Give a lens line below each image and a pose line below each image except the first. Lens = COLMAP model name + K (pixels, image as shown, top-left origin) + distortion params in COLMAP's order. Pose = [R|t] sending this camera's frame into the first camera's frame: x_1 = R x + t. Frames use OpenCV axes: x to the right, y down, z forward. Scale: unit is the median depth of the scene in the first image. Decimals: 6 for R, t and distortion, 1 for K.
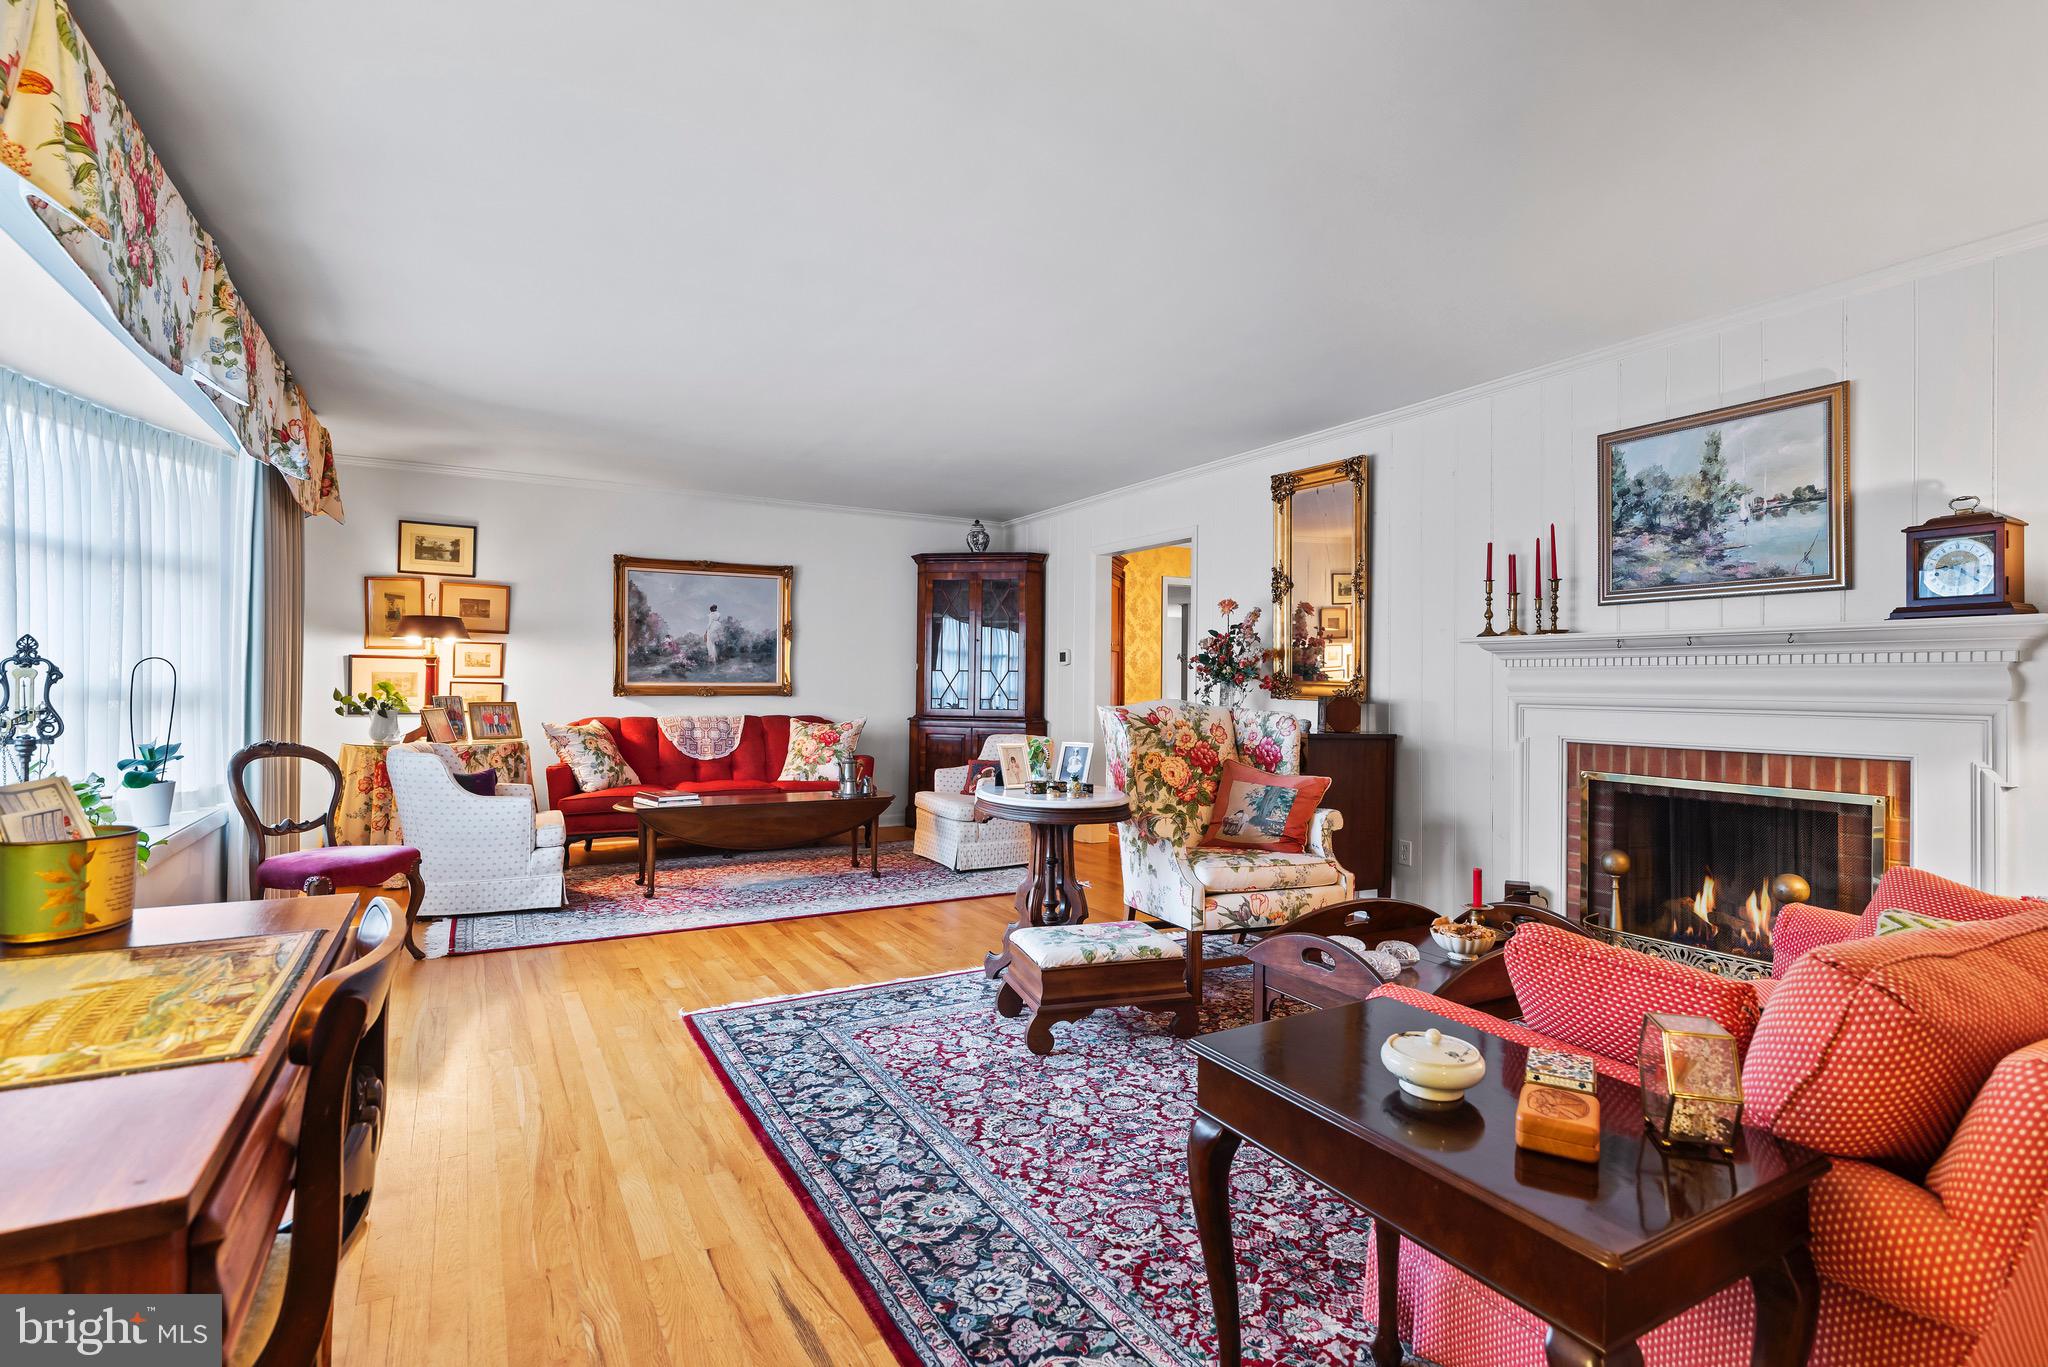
lens RADIAL K [[995.8, 0, 1049.5], [0, 995.8, 675.7], [0, 0, 1]] dist [0.003060, 0.000386]
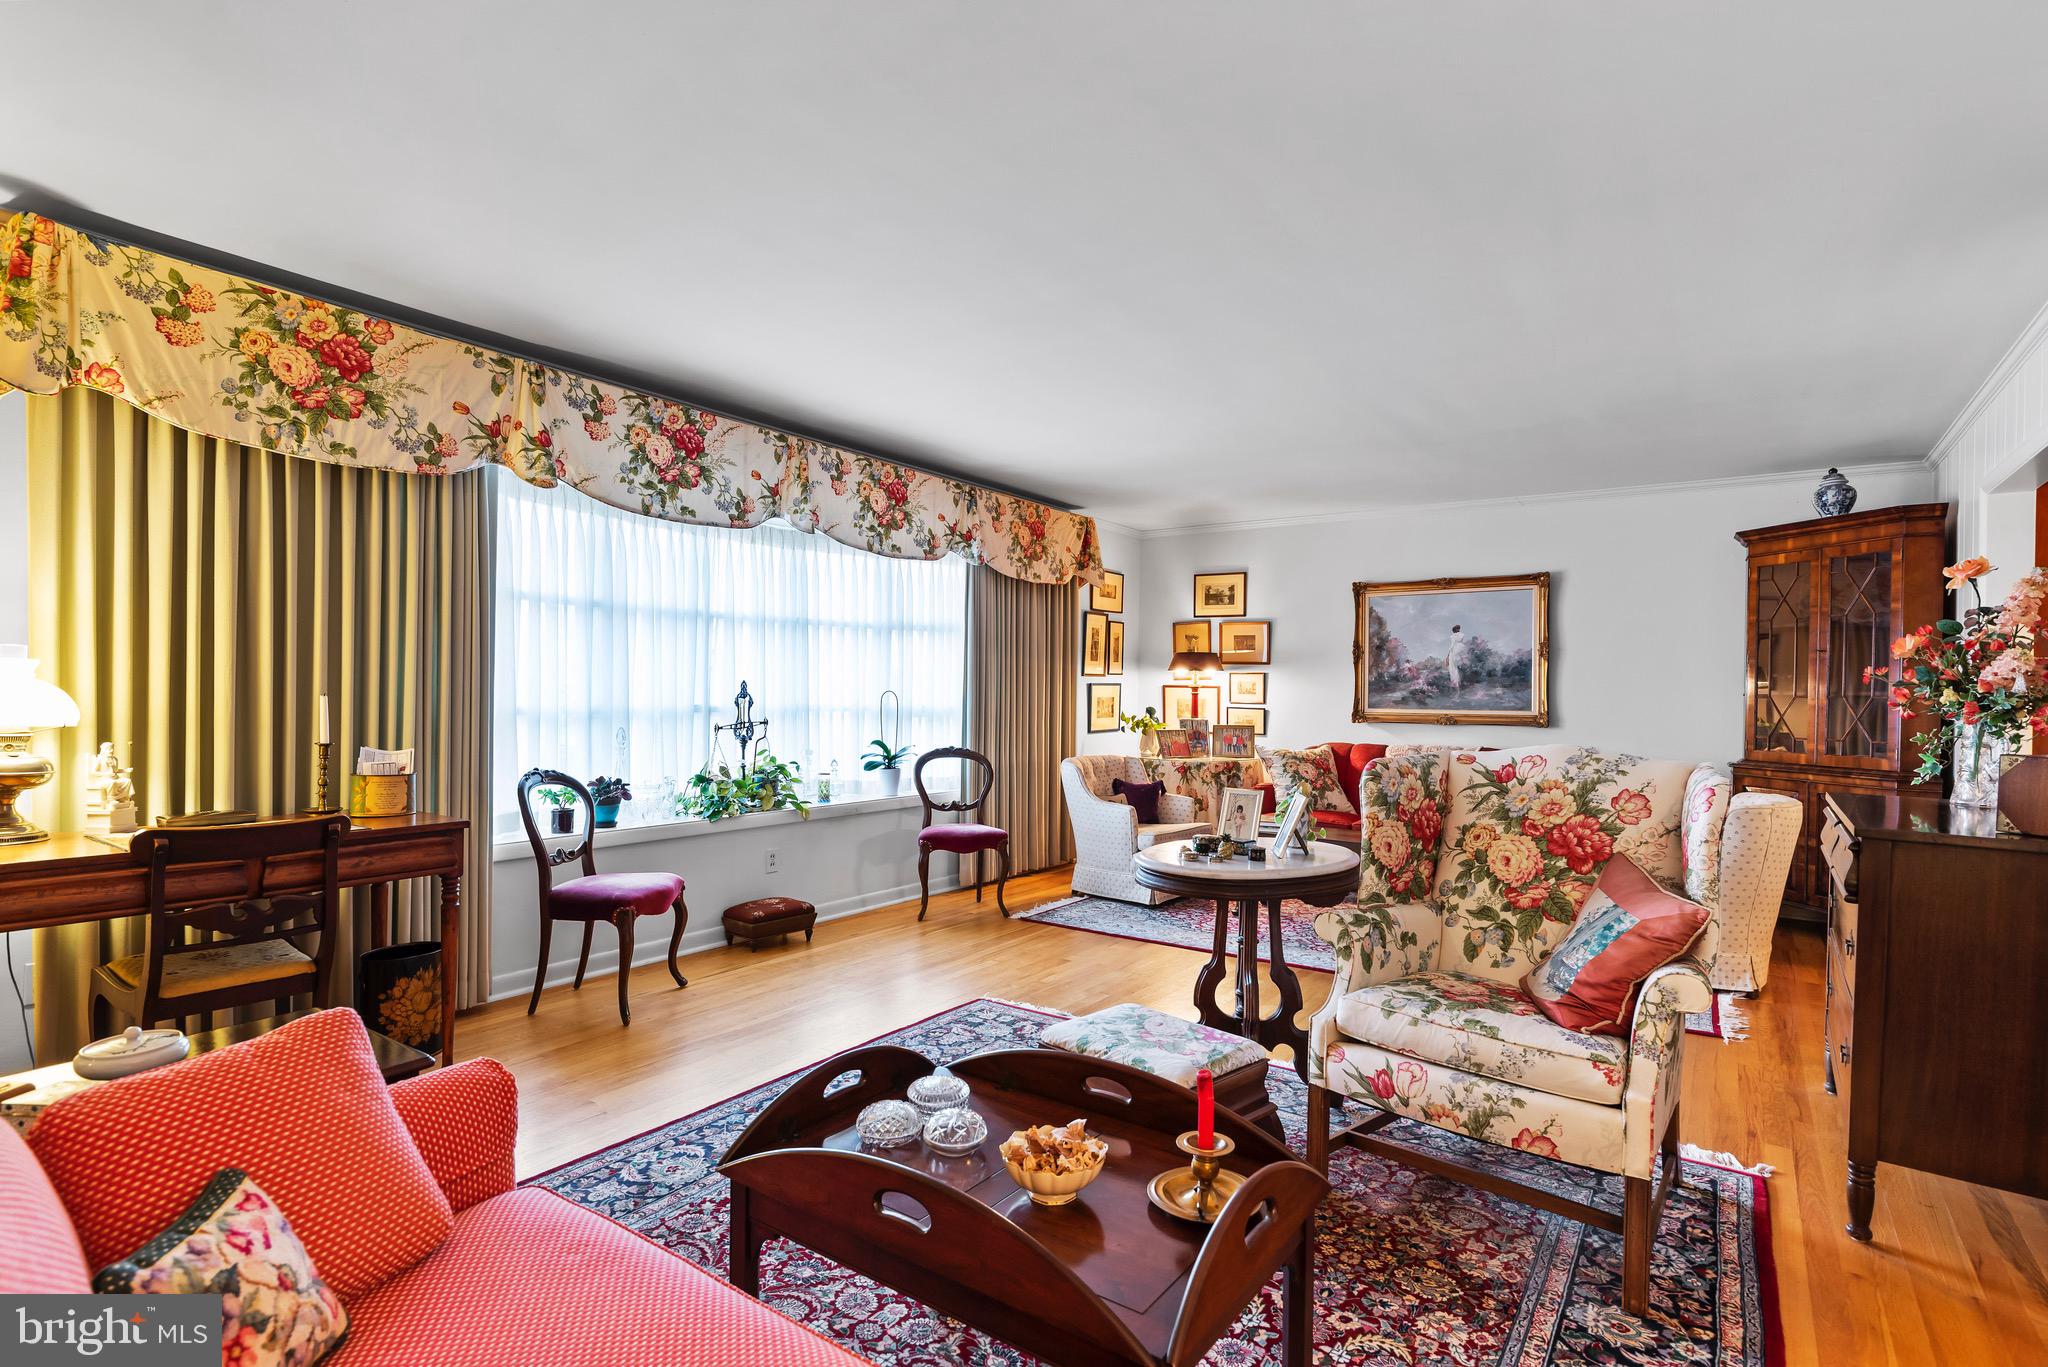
lens RADIAL K [[1001.6, 0, 1024.2], [0, 1001.6, 693.9], [0, 0, 1]] dist [0.001670, 0.000142]
pose [[0.427021, -0.003969, -0.904233, 0.361410], [-0.001532, 0.999986, -0.005113, -0.003069], [0.904240, 0.003569, 0.427009, 0.280777]]
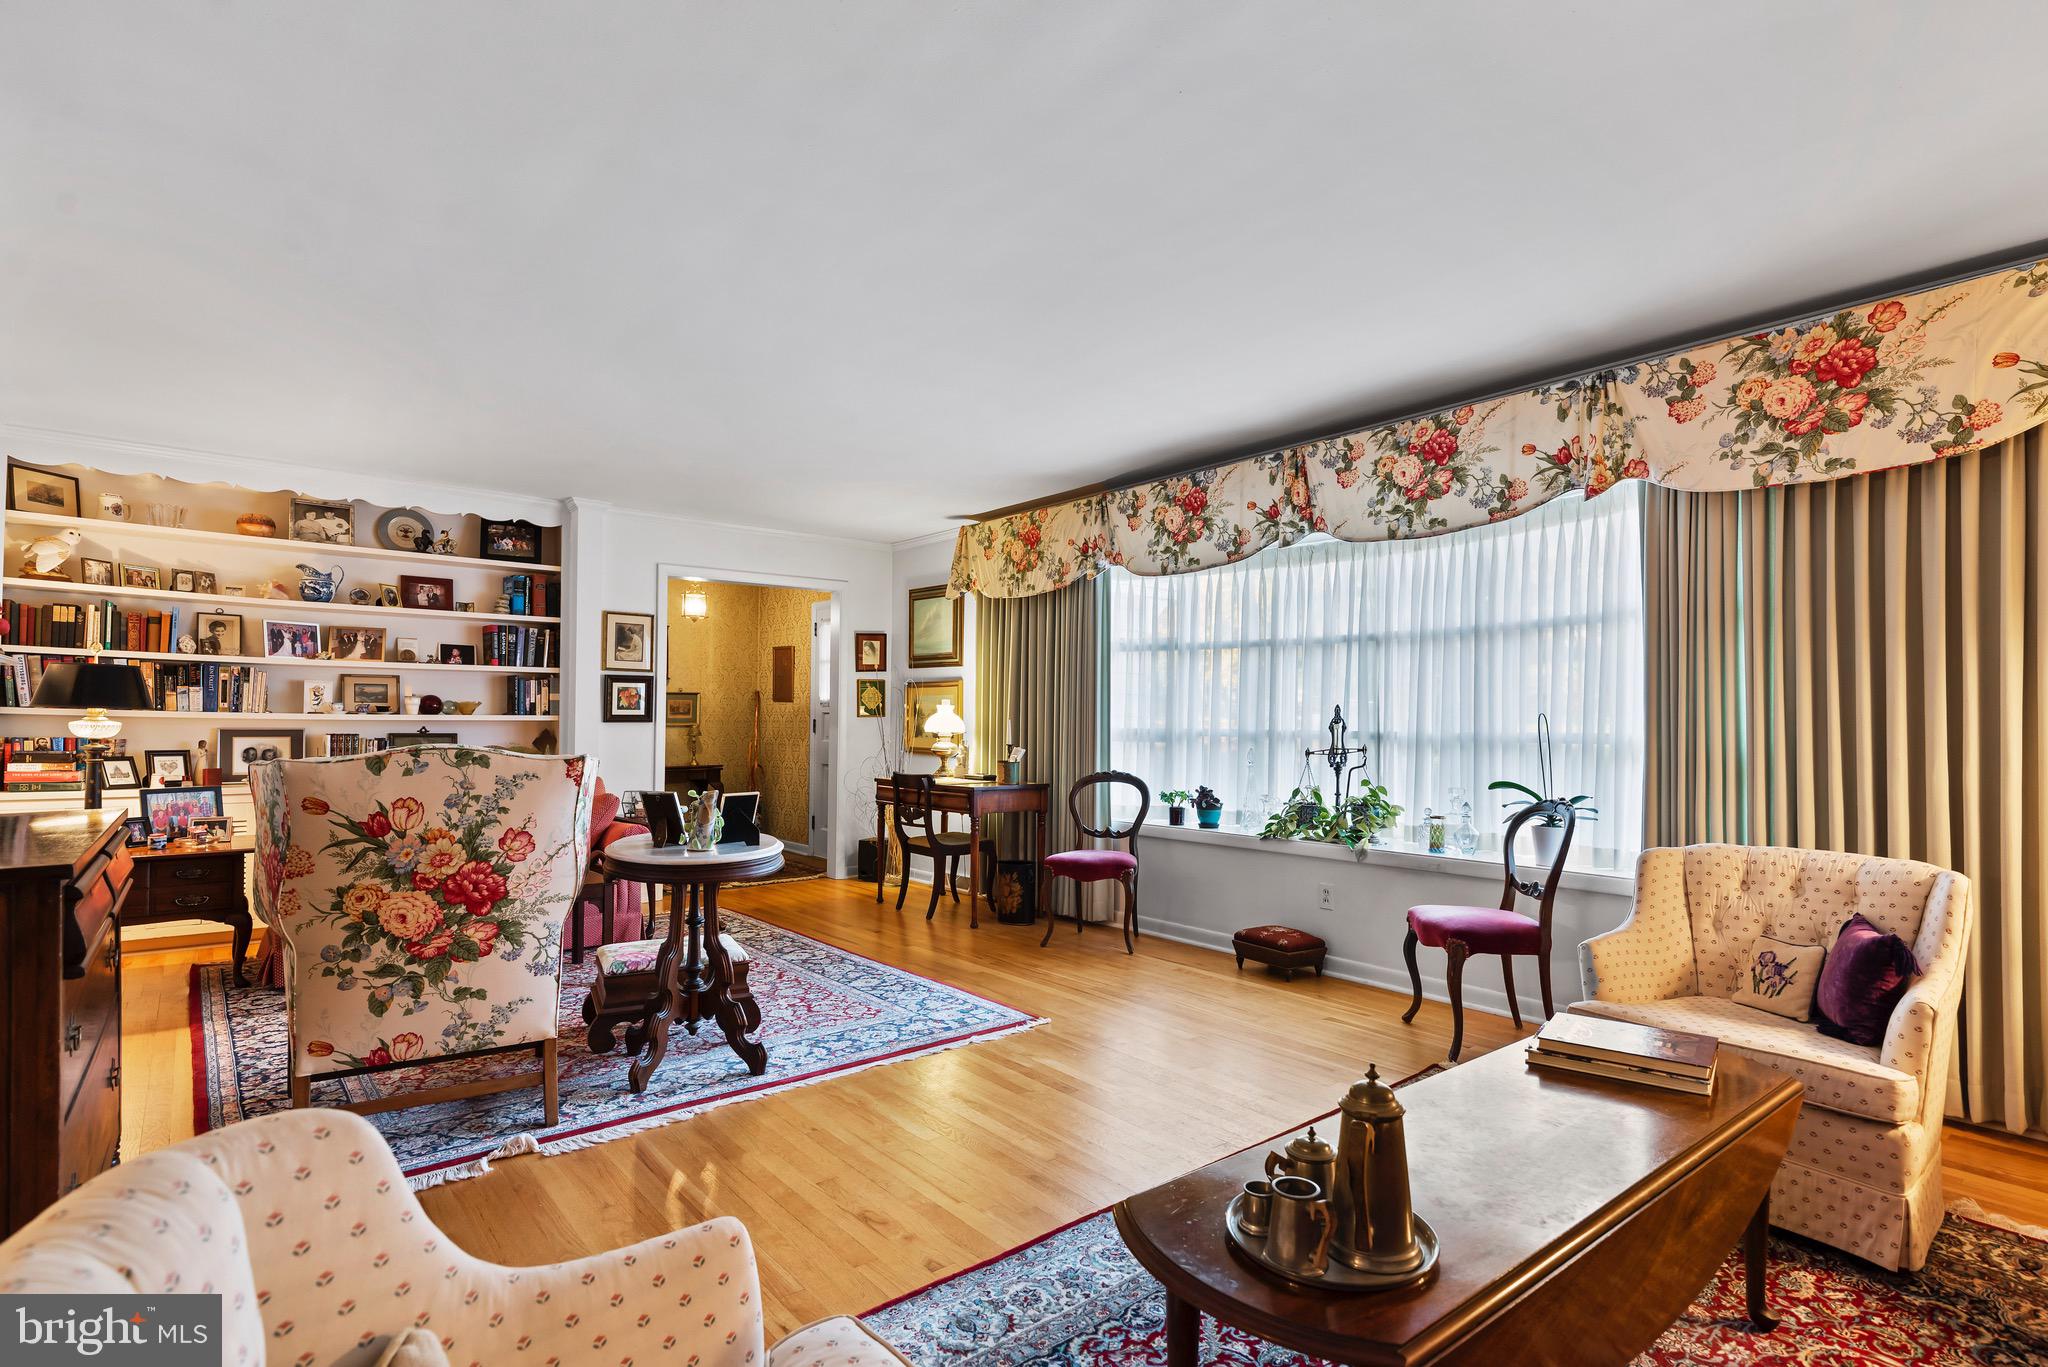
lens RADIAL K [[1033.7, 0, 1069.8], [0, 1033.7, 712.9], [0, 0, 1]] dist [0.001230, -0.000225]
pose [[-0.982184, -0.016005, -0.187241, -0.086508], [-0.013328, 0.999790, -0.015547, 0.003183], [0.187450, -0.012775, -0.982191, 1.115937]]
